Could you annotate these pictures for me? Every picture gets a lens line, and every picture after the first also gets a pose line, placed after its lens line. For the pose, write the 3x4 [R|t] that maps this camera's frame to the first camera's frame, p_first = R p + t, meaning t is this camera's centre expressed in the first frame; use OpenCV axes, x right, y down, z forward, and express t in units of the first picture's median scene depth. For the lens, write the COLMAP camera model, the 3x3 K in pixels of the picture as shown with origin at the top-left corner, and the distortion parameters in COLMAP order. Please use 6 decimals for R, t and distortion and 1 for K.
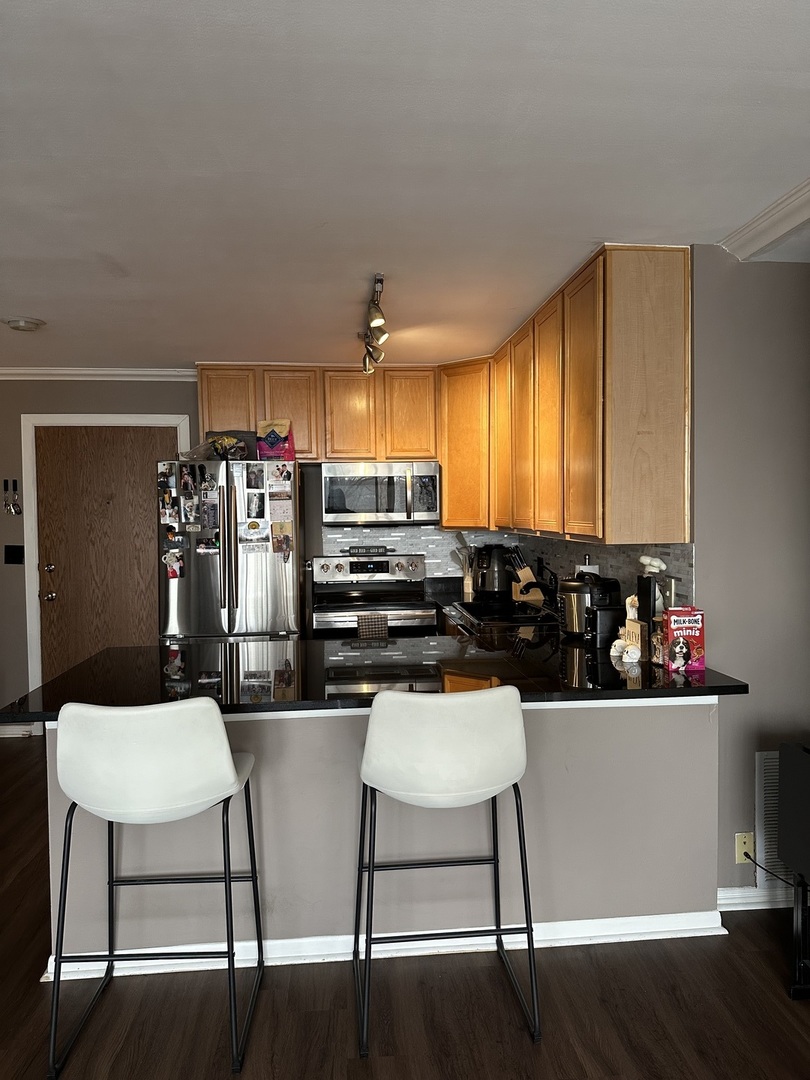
lens RADIAL K [[765.3, 0, 408.2], [0, 765.3, 540.4], [0, 0, 1]] dist [0.061430, -0.069142]
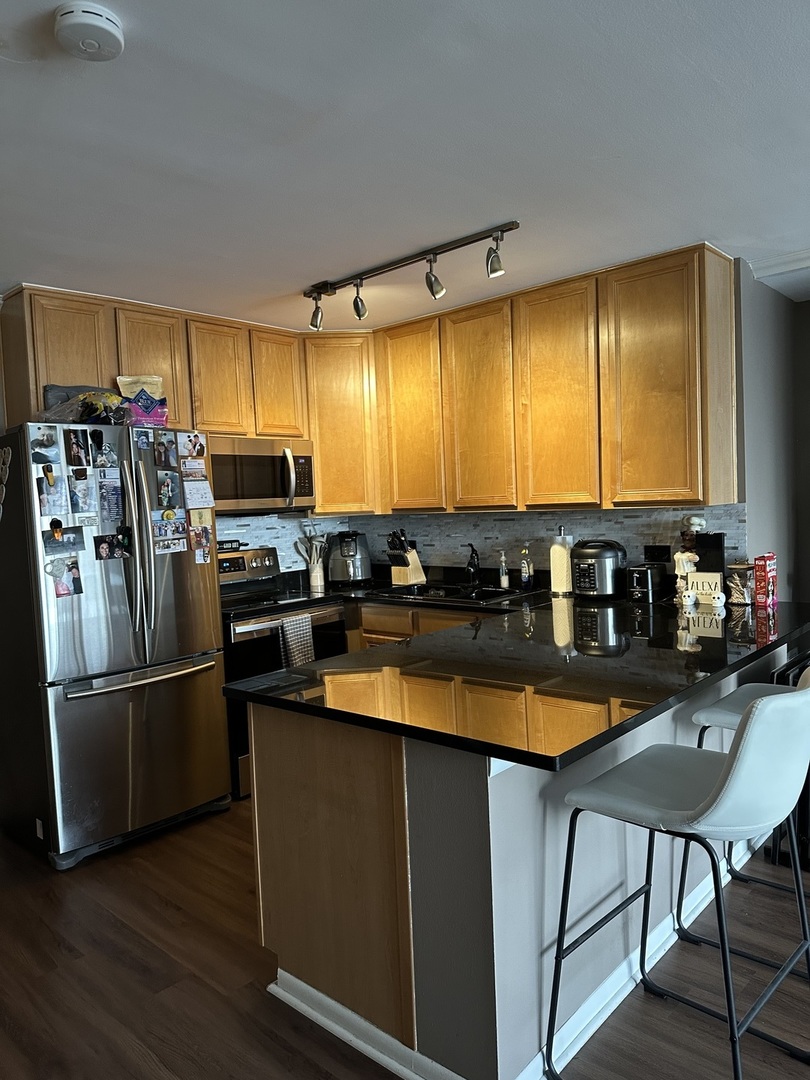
lens RADIAL K [[765.3, 0, 414.3], [0, 765.3, 548.1], [0, 0, 1]] dist [0.061430, -0.069142]
pose [[0.734215, -0.061124, 0.676160, -0.529906], [0.060184, 0.997878, 0.024856, 0.008313], [-0.676244, 0.022445, 0.736335, 0.285839]]
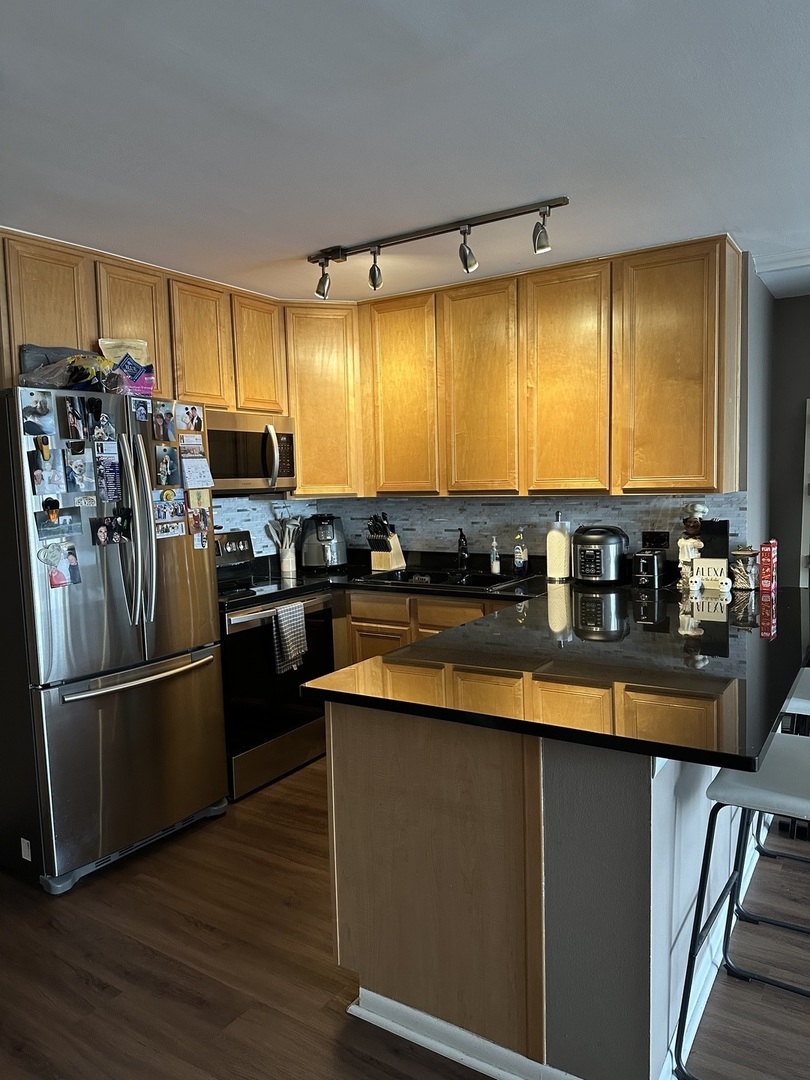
lens RADIAL K [[765.3, 0, 426.9], [0, 765.3, 545.6], [0, 0, 1]] dist [0.061430, -0.069142]
pose [[0.607633, -0.073396, 0.790820, -0.596729], [0.048993, 0.997288, 0.054914, -0.001498], [-0.792706, 0.005377, 0.609581, 0.404204]]
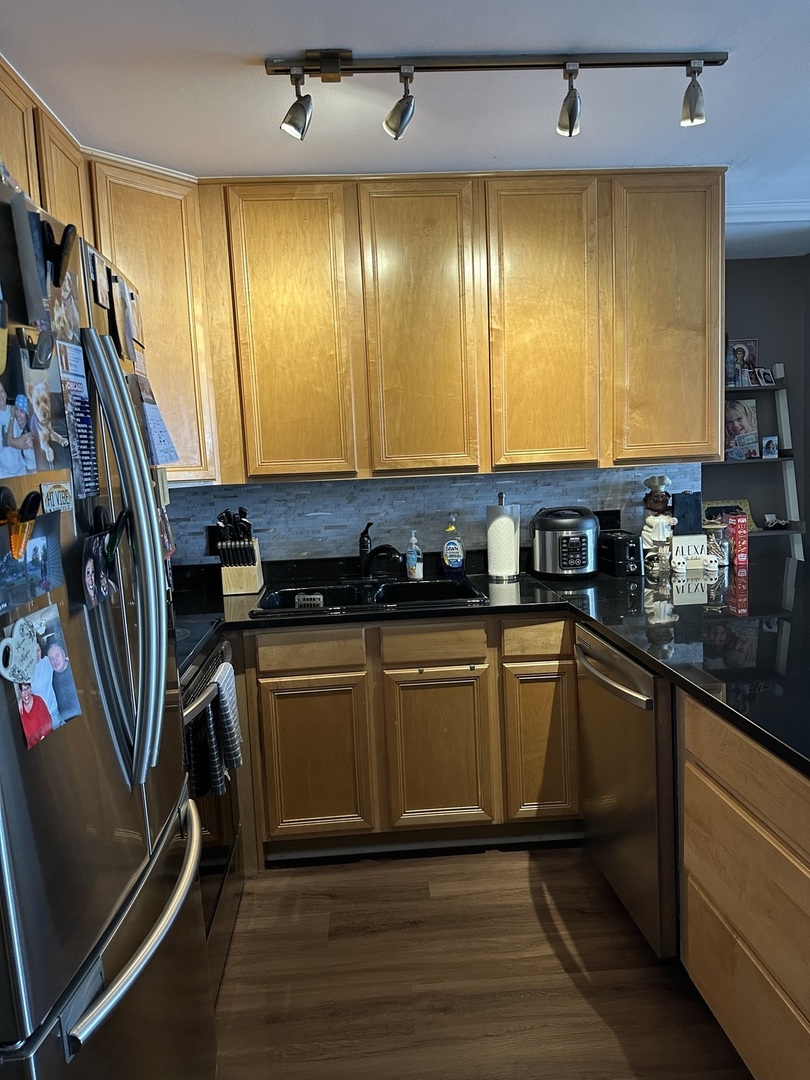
lens RADIAL K [[765.3, 0, 424.7], [0, 765.3, 544.3], [0, 0, 1]] dist [0.061430, -0.069142]
pose [[0.014760, -0.107027, 0.994147, -0.507028], [0.083584, 0.990907, 0.105438, -0.017533], [-0.996391, 0.081538, 0.023572, 0.874803]]
